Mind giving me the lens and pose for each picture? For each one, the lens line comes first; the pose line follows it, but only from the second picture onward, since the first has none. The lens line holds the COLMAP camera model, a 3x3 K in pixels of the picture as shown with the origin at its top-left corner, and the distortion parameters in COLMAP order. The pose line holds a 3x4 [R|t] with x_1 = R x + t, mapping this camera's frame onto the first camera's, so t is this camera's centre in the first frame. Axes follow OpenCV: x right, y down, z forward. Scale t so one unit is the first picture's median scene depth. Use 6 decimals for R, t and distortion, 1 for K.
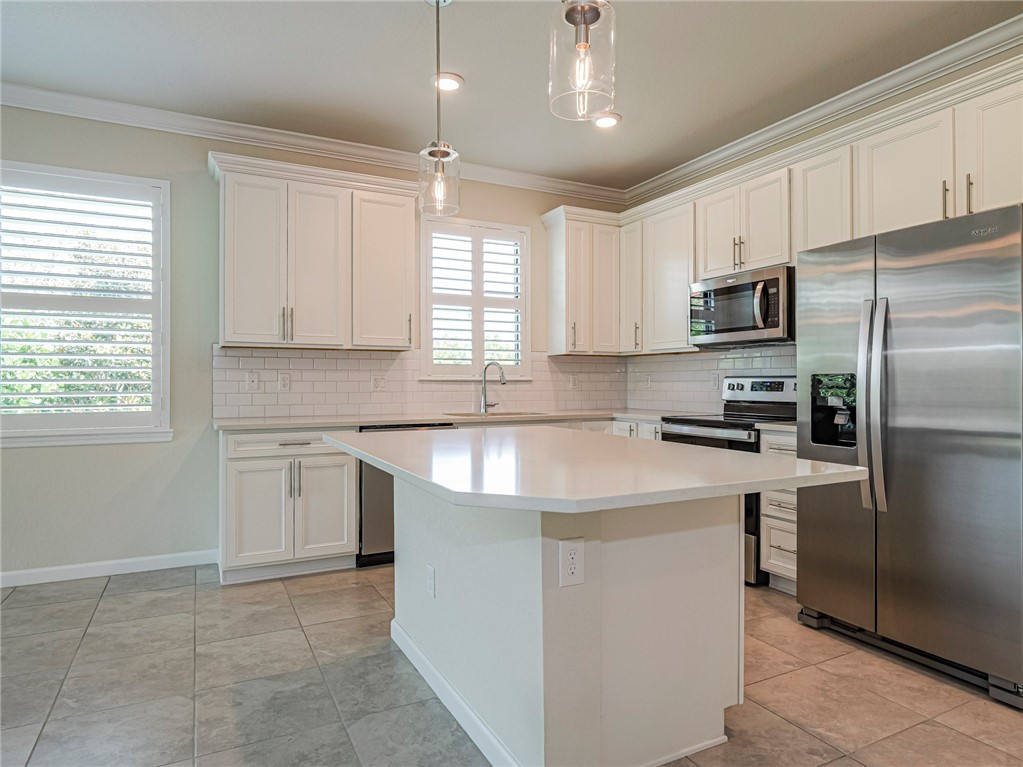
lens RADIAL K [[623.1, 0, 521.2], [0, 623.1, 378.6], [0, 0, 1]] dist [-0.008053, 0.001330]
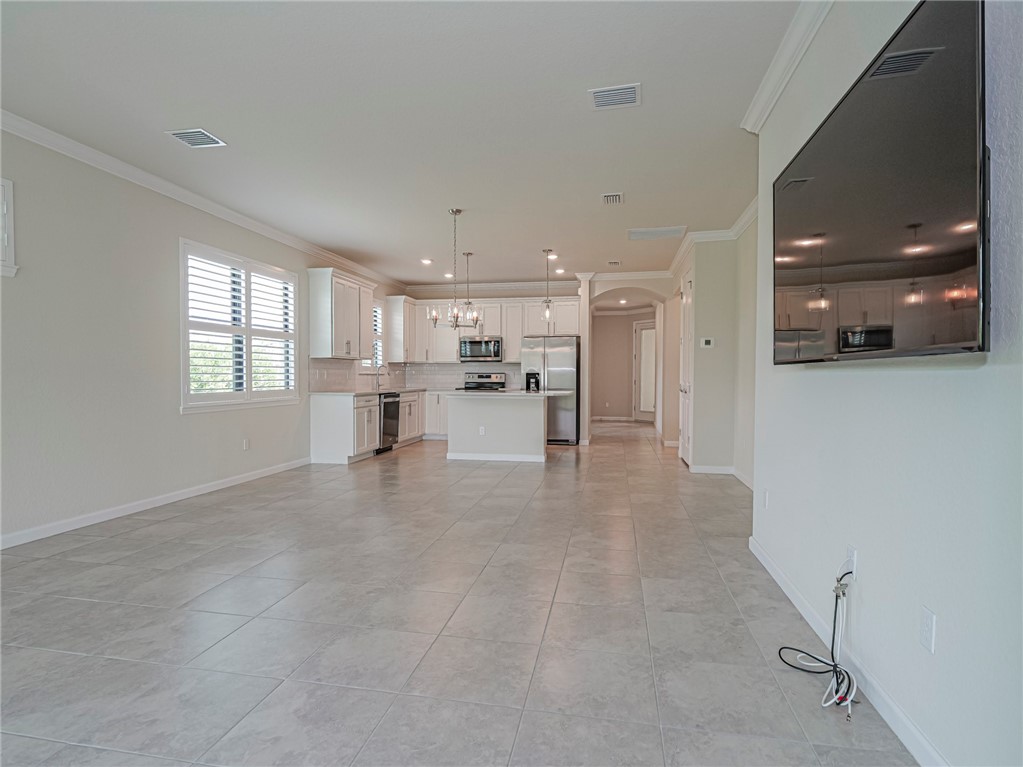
lens RADIAL K [[547.7, 0, 516.4], [0, 547.7, 377.2], [0, 0, 1]] dist [0.004582, -0.000300]
pose [[0.612561, -0.000237, 0.790423, -1.383880], [-0.005663, 0.999973, 0.004689, 0.002532], [-0.790403, -0.007348, 0.612543, -0.588991]]
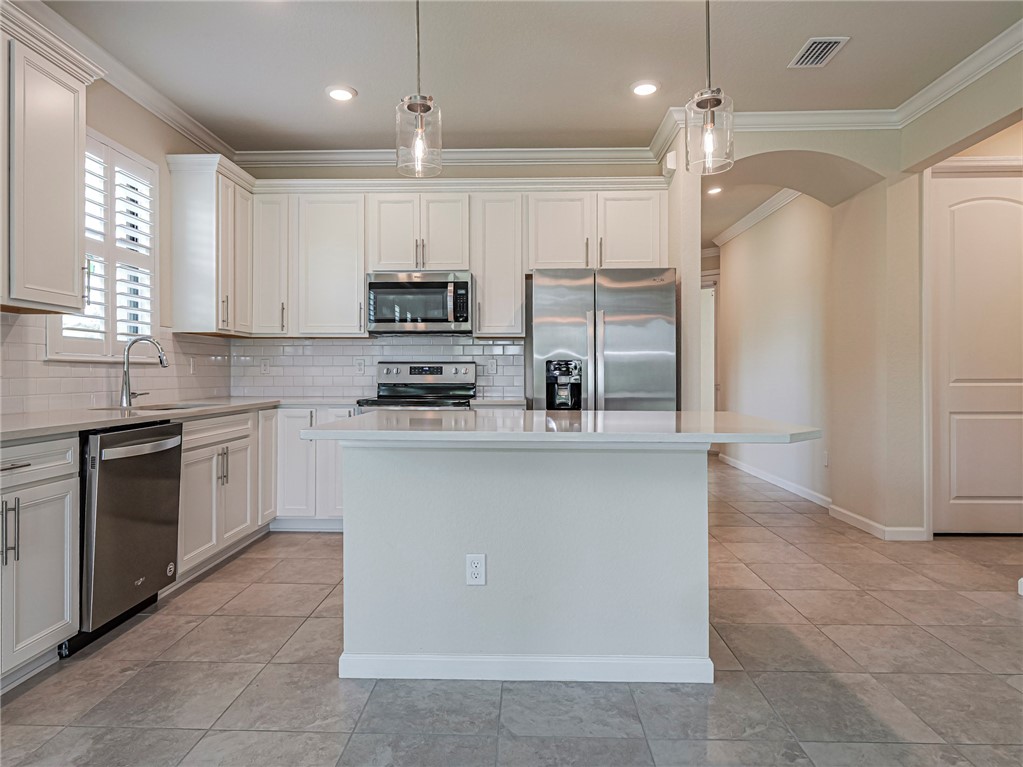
lens RADIAL K [[623.1, 0, 514.7], [0, 623.1, 378.2], [0, 0, 1]] dist [-0.008053, 0.001330]
pose [[0.476712, -0.006706, 0.879034, -0.527566], [-0.005592, 0.999928, 0.010661, 0.012585], [-0.879042, -0.009997, 0.476640, 0.276977]]
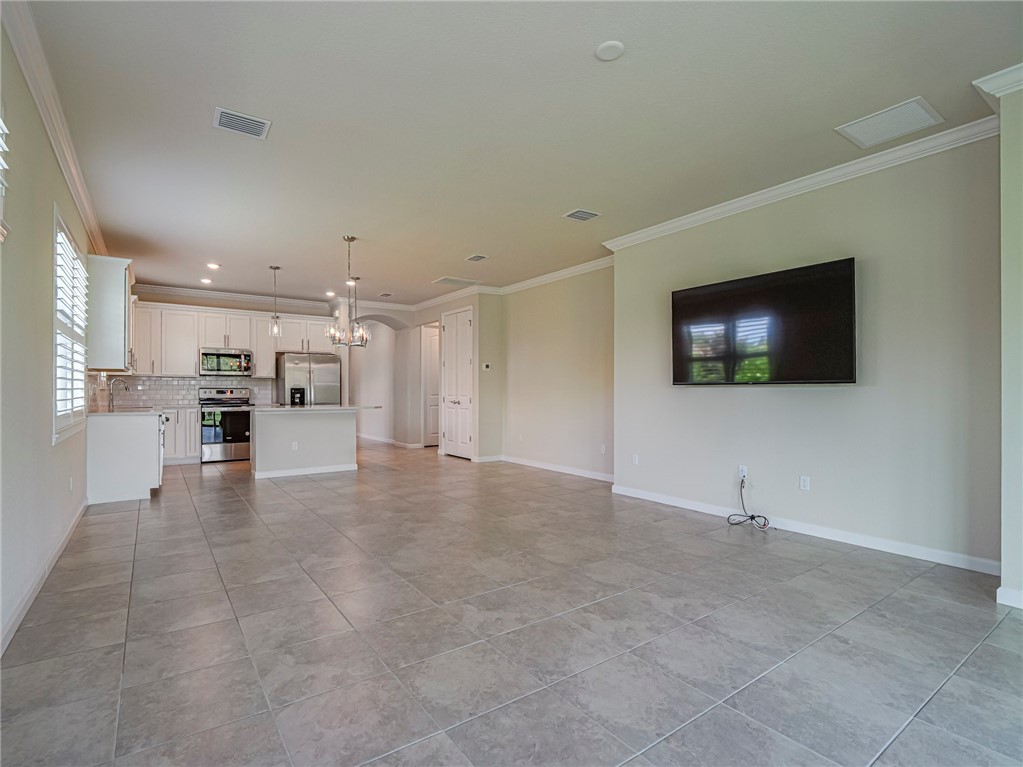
lens RADIAL K [[506.0, 0, 510.4], [0, 506.0, 379.4], [0, 0, 1]] dist [-0.010926, 0.000080]
pose [[-0.161797, 0.022675, 0.986564, -1.784915], [-0.003505, 0.999716, -0.023552, 0.005059], [-0.986818, -0.007269, -0.161671, 0.149950]]
